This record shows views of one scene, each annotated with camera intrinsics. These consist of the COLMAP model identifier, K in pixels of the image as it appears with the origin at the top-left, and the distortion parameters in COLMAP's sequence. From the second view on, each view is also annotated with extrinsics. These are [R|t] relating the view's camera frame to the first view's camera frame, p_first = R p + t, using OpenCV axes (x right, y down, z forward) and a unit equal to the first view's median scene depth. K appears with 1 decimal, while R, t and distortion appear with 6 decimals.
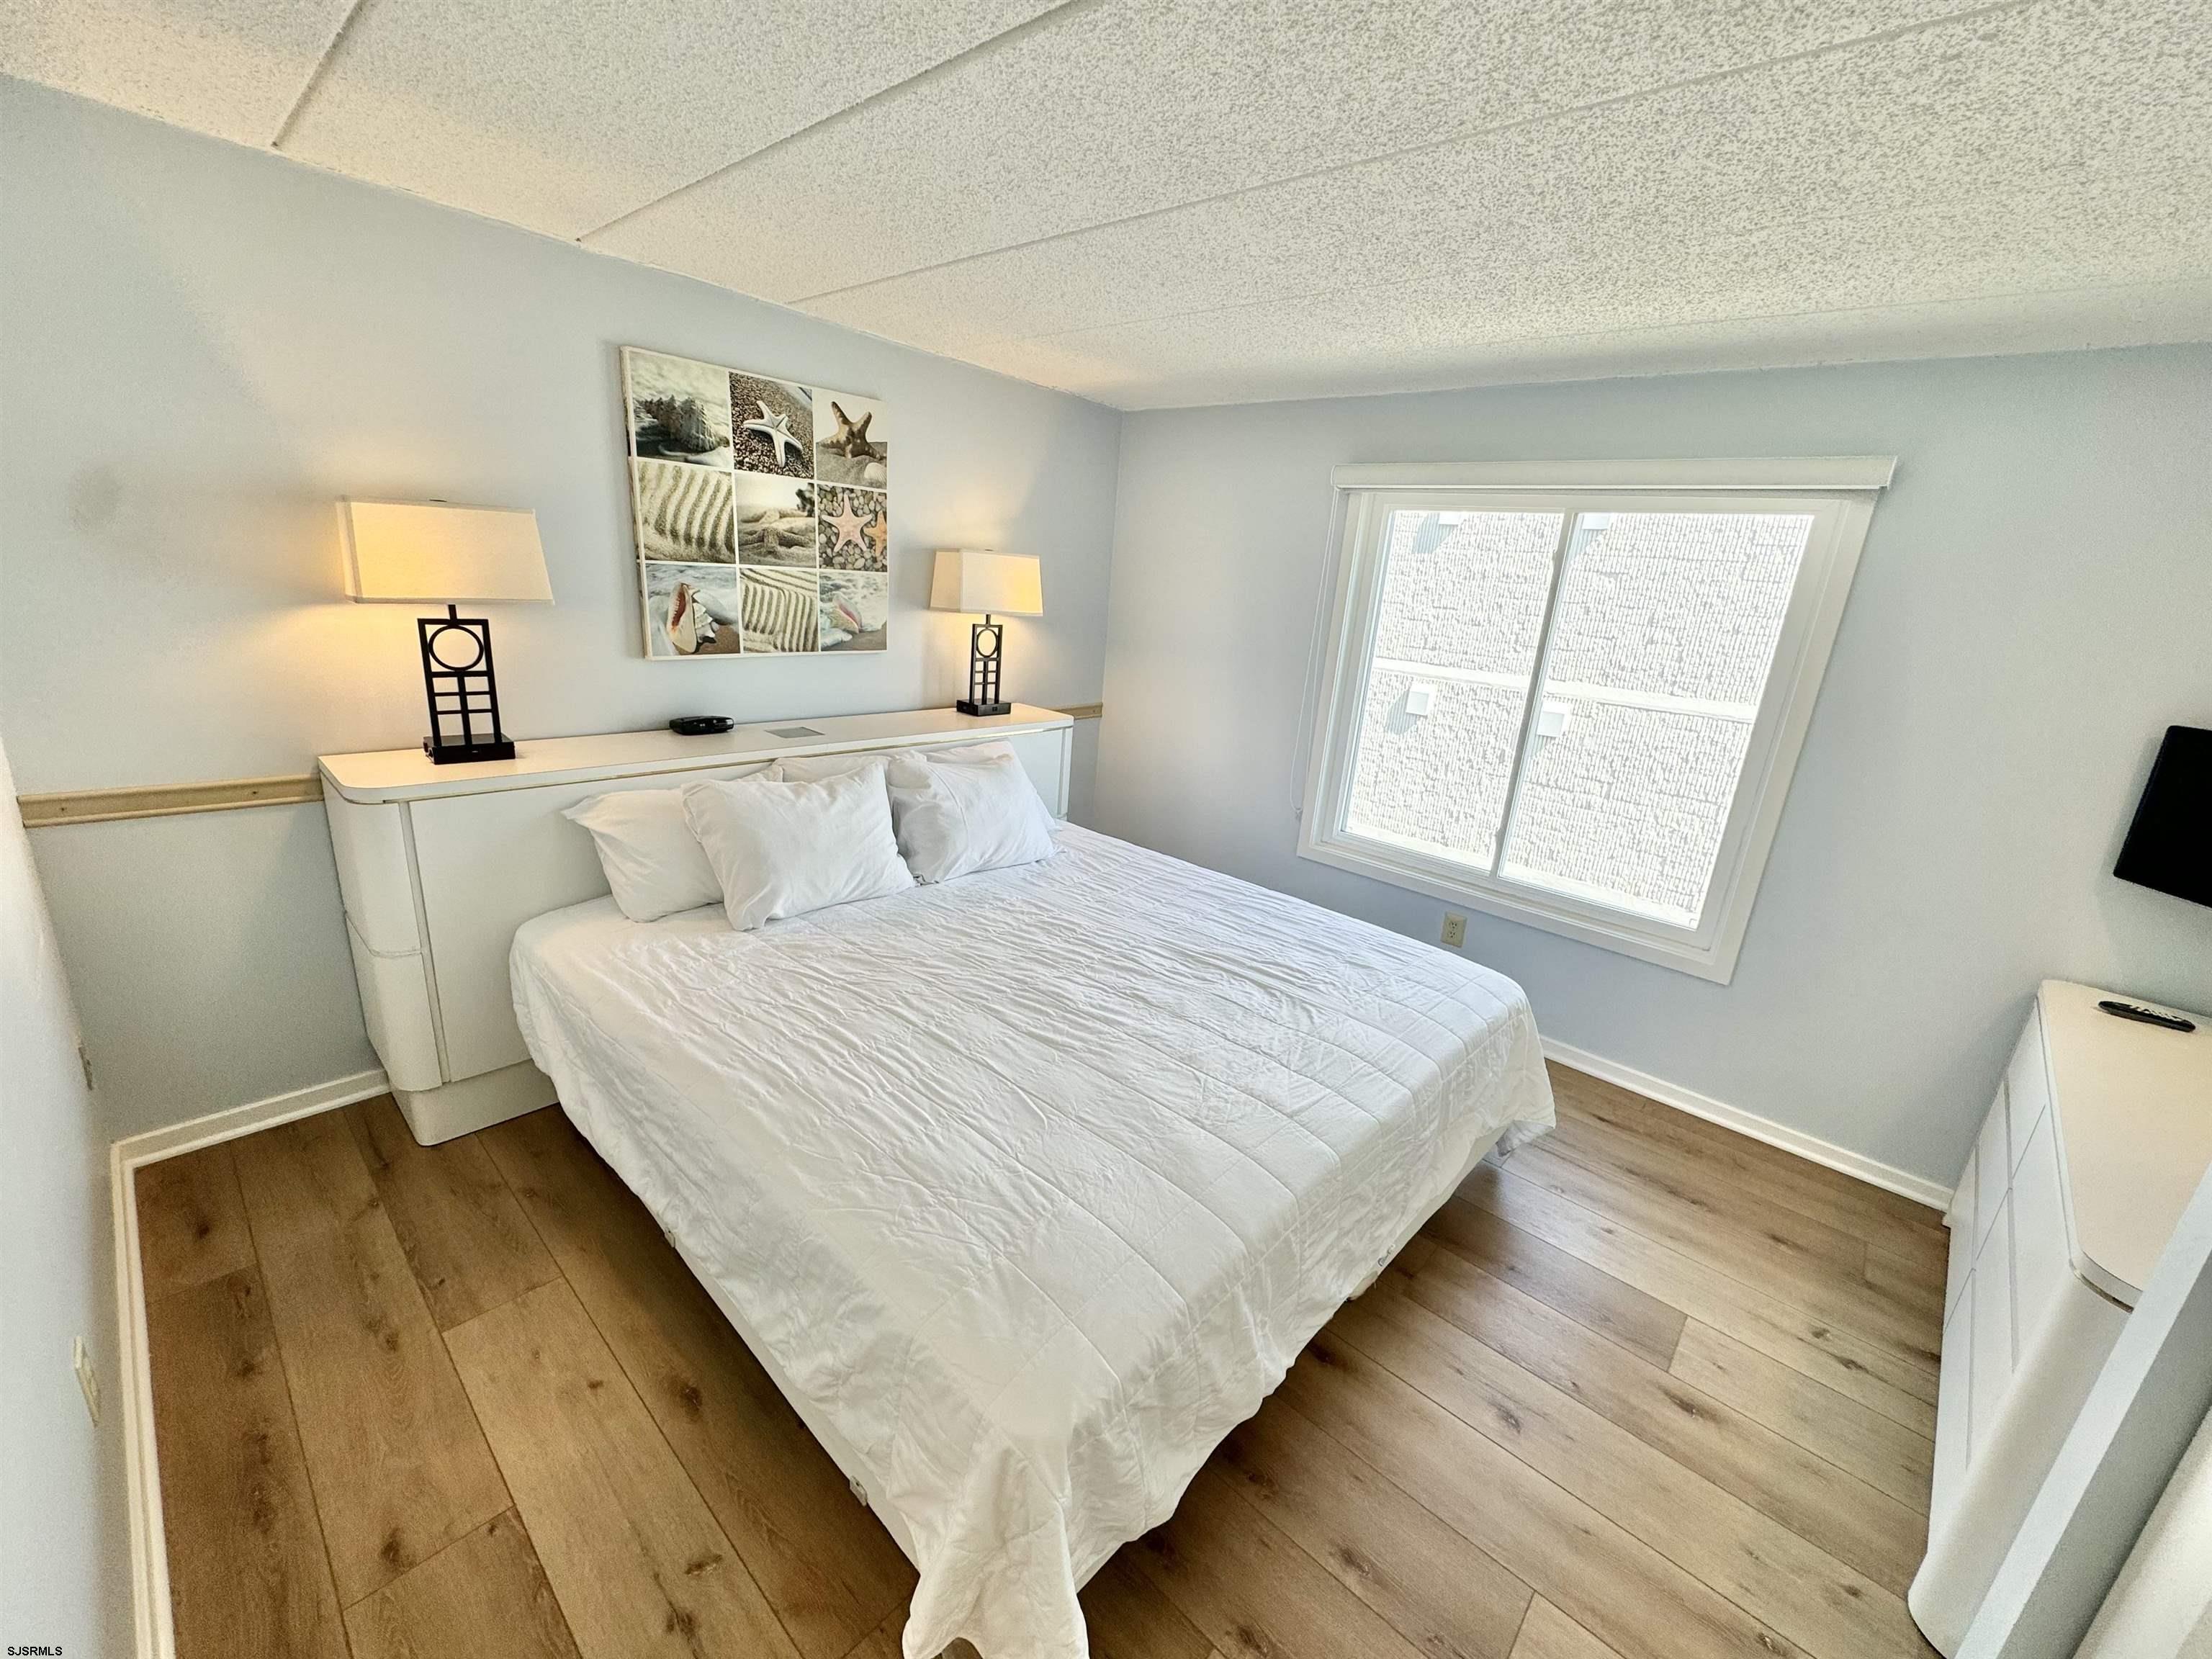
lens RADIAL K [[880.9, 0, 1108.9], [0, 880.9, 827.2], [0, 0, 1]] dist [-0.001223, -0.000894]
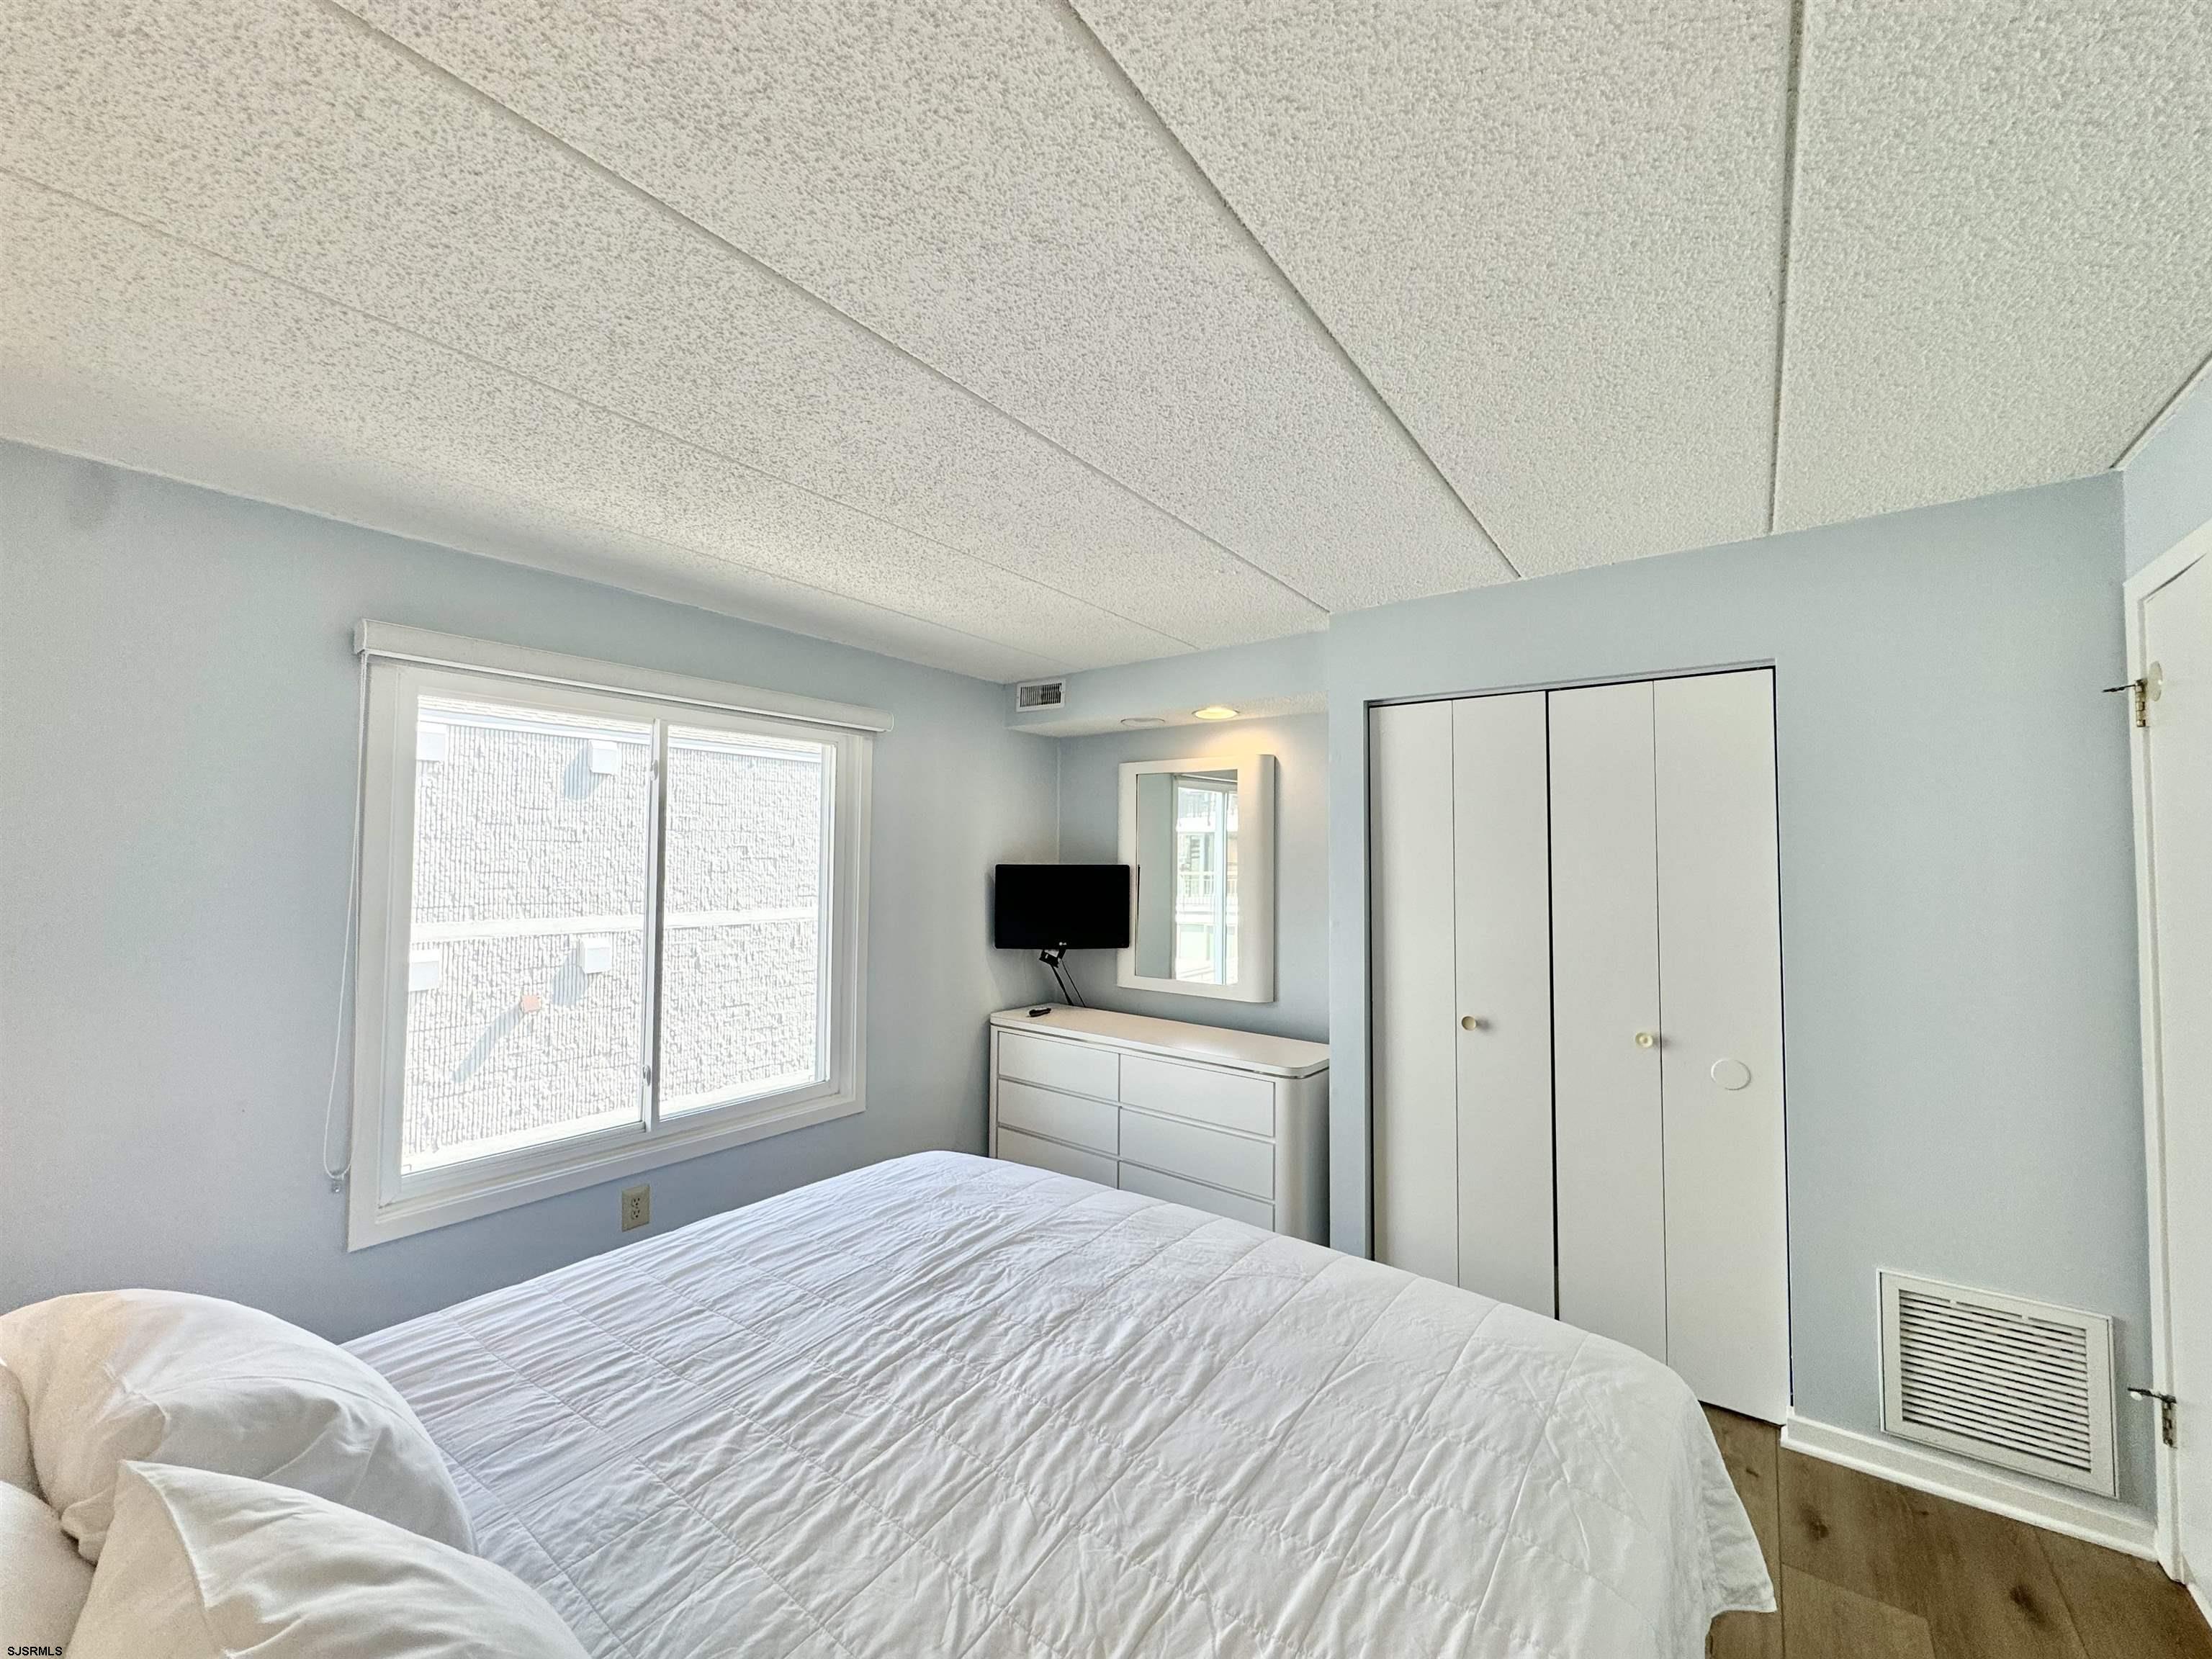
lens RADIAL K [[880.9, 0, 1104.2], [0, 880.9, 821.7], [0, 0, 1]] dist [-0.001223, -0.000894]
pose [[-0.101696, -0.034298, 0.994224, -0.623316], [0.261687, 0.963286, 0.059998, -0.225349], [-0.959780, 0.266277, -0.088987, 0.795461]]
